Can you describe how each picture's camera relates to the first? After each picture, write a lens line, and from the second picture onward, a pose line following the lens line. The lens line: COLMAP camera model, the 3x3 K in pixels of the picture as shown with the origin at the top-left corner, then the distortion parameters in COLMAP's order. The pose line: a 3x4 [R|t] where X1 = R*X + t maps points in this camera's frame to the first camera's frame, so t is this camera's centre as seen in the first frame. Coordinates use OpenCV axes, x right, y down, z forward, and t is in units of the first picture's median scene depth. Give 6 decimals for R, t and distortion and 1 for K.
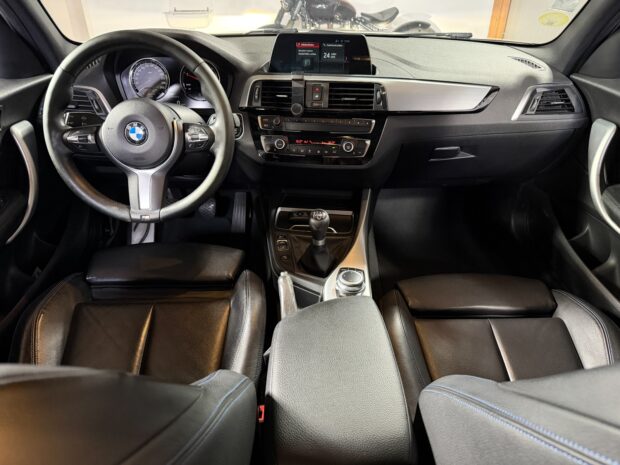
lens RADIAL K [[443.2, 0, 311.5], [0, 443.2, 240.3], [0, 0, 1]] dist [0.065436, -0.088310]
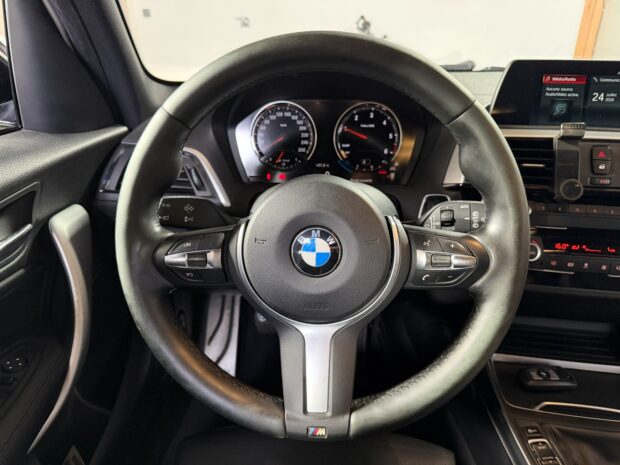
lens RADIAL K [[444.5, 0, 310.4], [0, 444.5, 235.4], [0, 0, 1]] dist [0.031753, -0.054580]
pose [[0.998194, 0.018653, -0.057101, -0.306693], [-0.025516, 0.992212, -0.121920, -0.165587], [0.054382, 0.123157, 0.990896, 0.455208]]
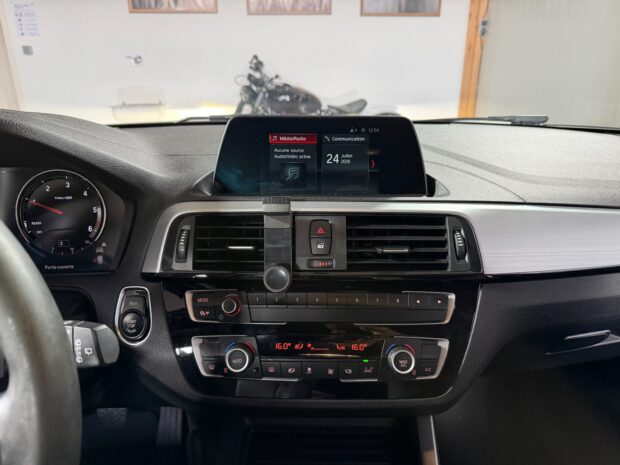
lens RADIAL K [[438.6, 0, 310.0], [0, 438.6, 232.5], [0, 0, 1]] dist [0.096565, -0.133150]
pose [[0.996126, -0.033139, 0.081452, -0.033576], [0.048523, 0.979632, -0.194852, -0.251094], [-0.073336, 0.198049, 0.977445, 0.569466]]
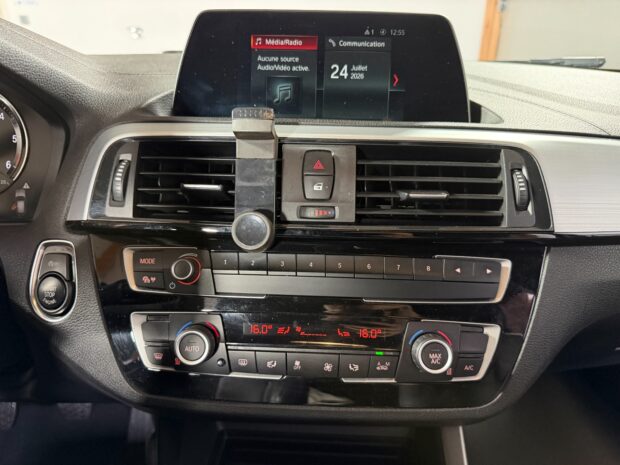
lens RADIAL K [[444.5, 0, 310.4], [0, 444.5, 235.4], [0, 0, 1]] dist [0.031753, -0.054580]
pose [[0.997535, -0.012878, 0.068979, -0.014511], [0.023959, 0.986448, -0.162314, -0.240665], [-0.065954, 0.163567, 0.984325, 0.705571]]
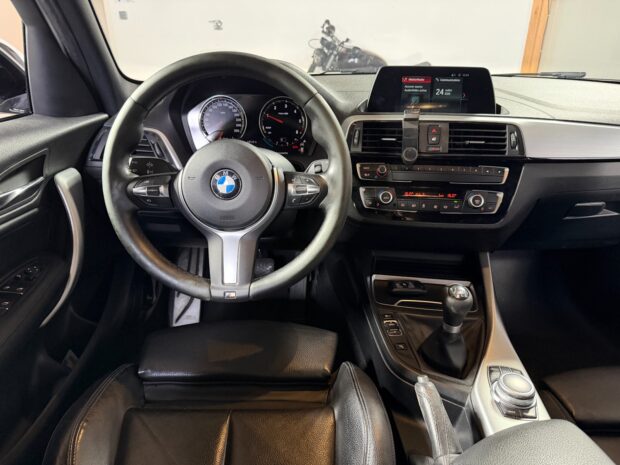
lens RADIAL K [[444.5, 0, 310.4], [0, 444.5, 235.4], [0, 0, 1]] dist [0.031753, -0.054580]
pose [[0.999807, 0.006553, -0.018518, -0.192978], [-0.008770, 0.992453, -0.122314, -0.051950], [0.017577, 0.122453, 0.992319, 0.223549]]
